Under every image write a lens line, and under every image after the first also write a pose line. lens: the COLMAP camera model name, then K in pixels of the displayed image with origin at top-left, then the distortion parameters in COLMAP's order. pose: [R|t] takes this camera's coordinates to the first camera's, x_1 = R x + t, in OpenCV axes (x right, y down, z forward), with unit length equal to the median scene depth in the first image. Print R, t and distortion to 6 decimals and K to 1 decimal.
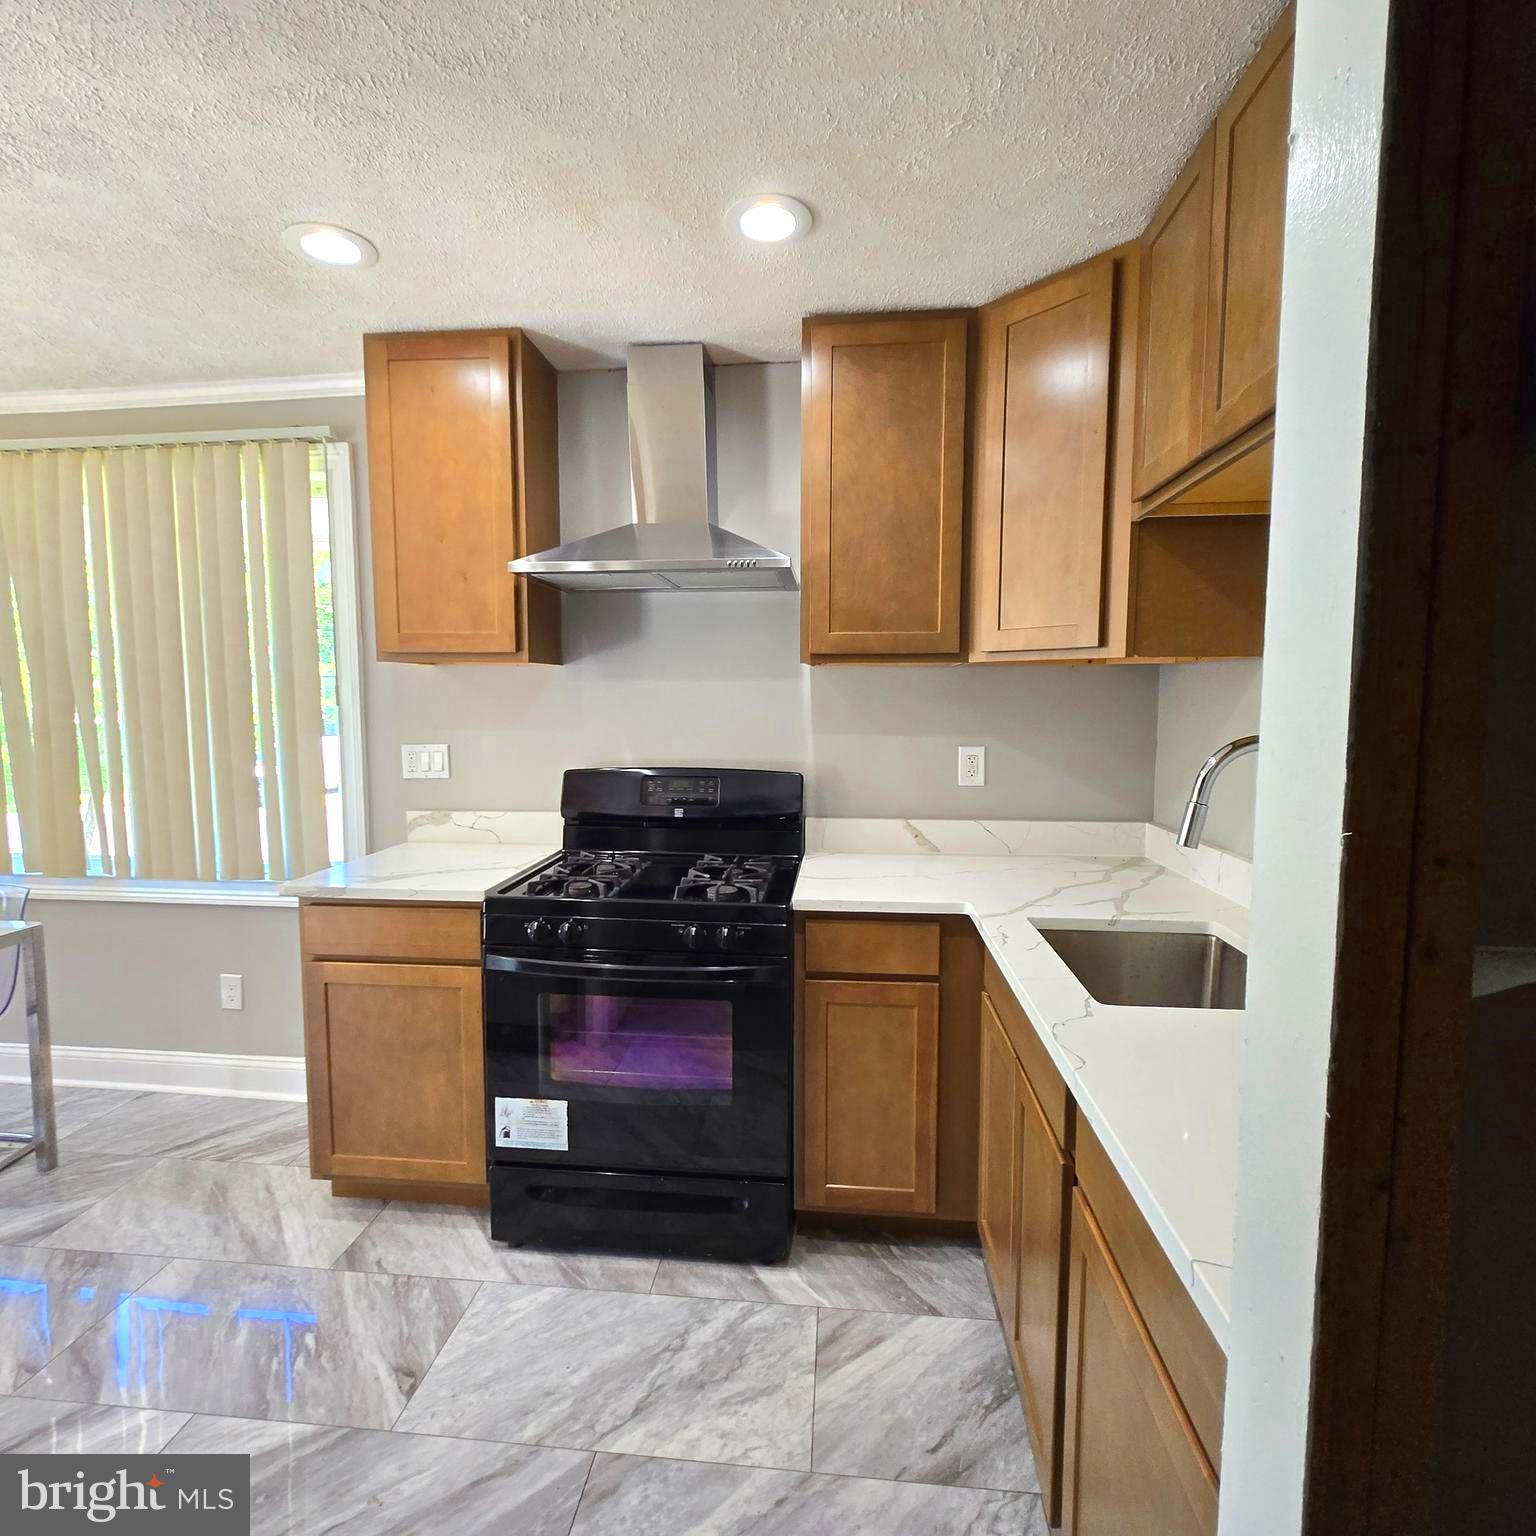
lens RADIAL K [[808.6, 0, 768.0], [0, 808.6, 768.0], [0, 0, 1]] dist [-0.003432, 0.001447]
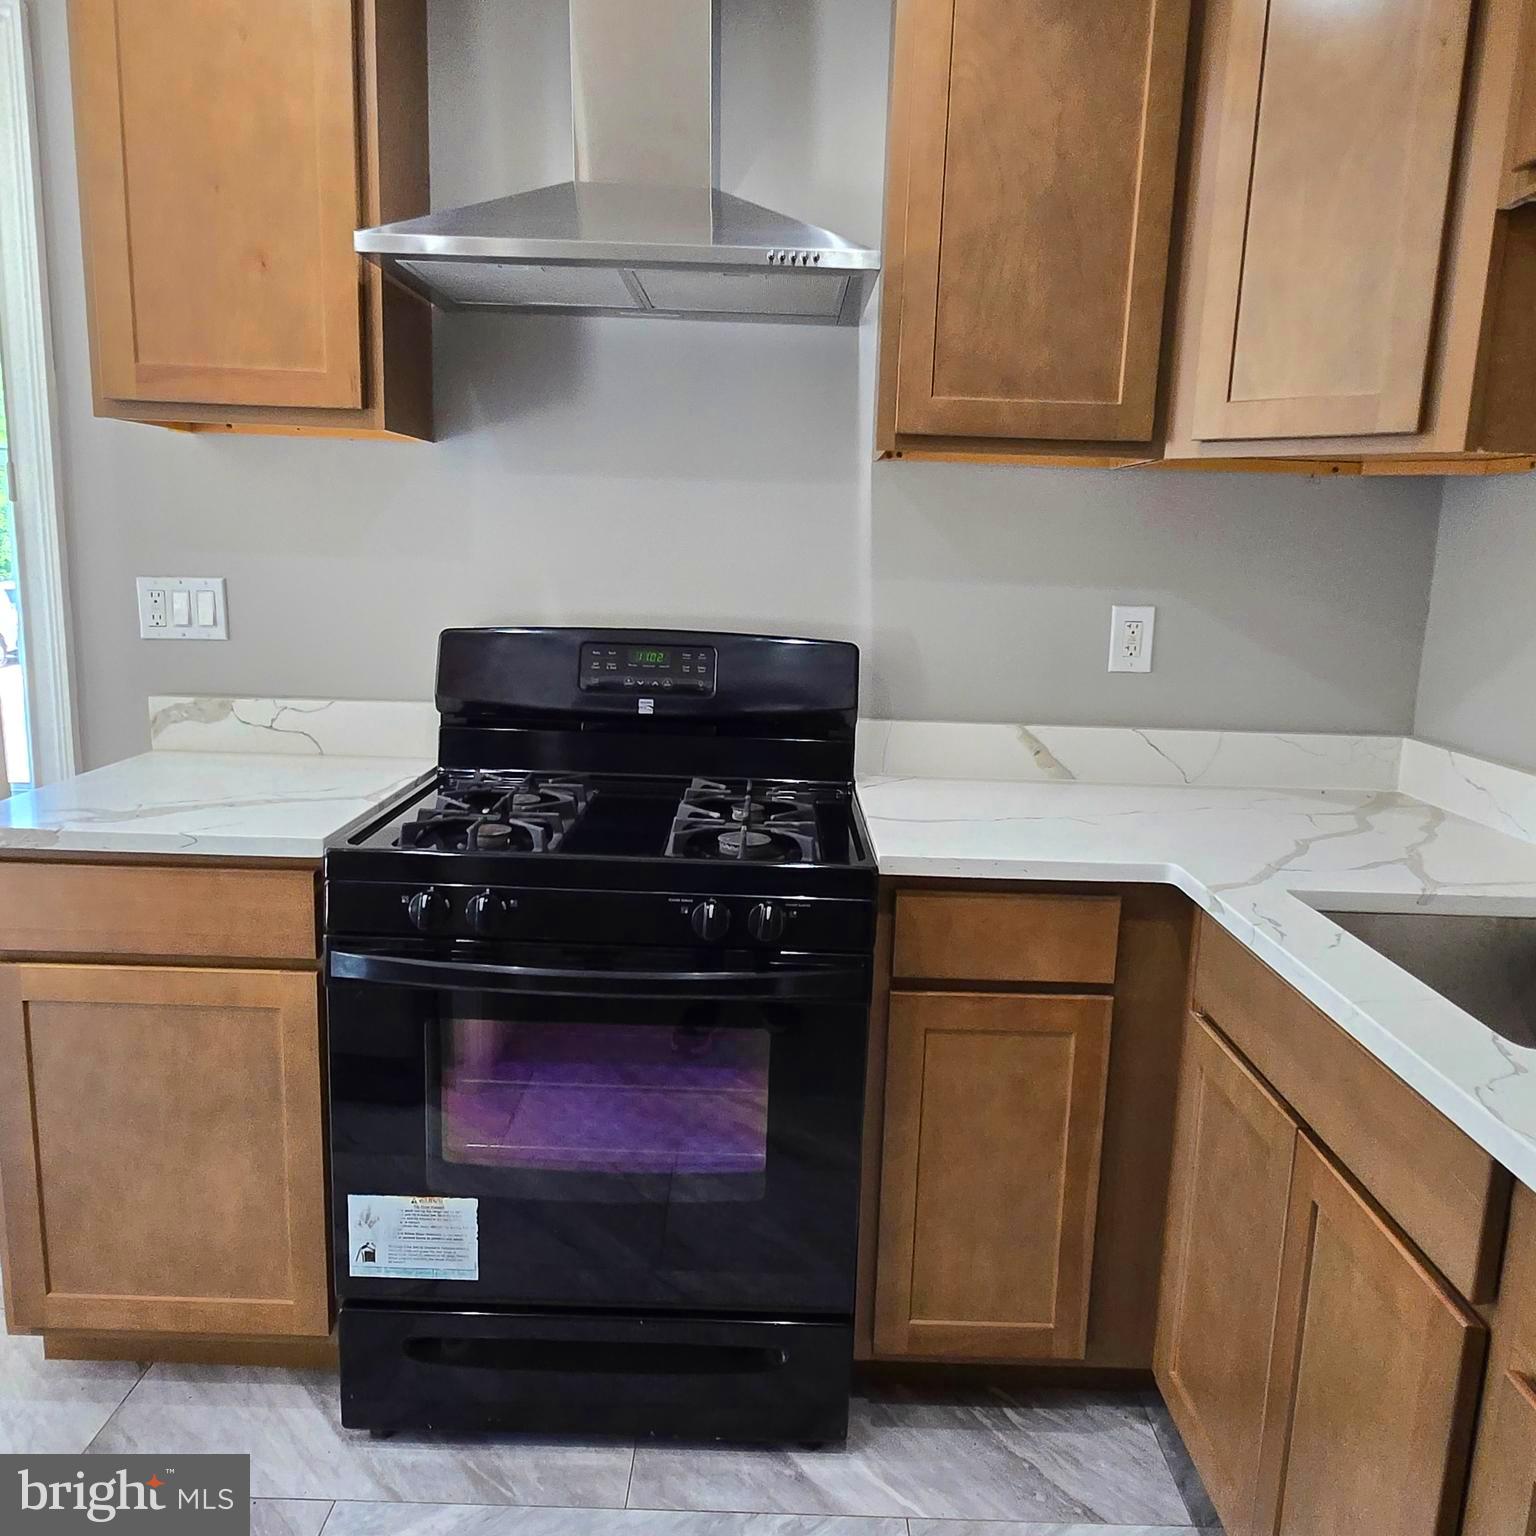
lens RADIAL K [[1218.7, 0, 787.1], [0, 1218.7, 772.1], [0, 0, 1]] dist [0.004549, -0.008989]
pose [[0.994587, 0.012956, 0.103093, -0.120313], [-0.023011, 0.995023, 0.096948, 0.017820], [-0.101324, -0.098796, 0.989936, 0.140220]]
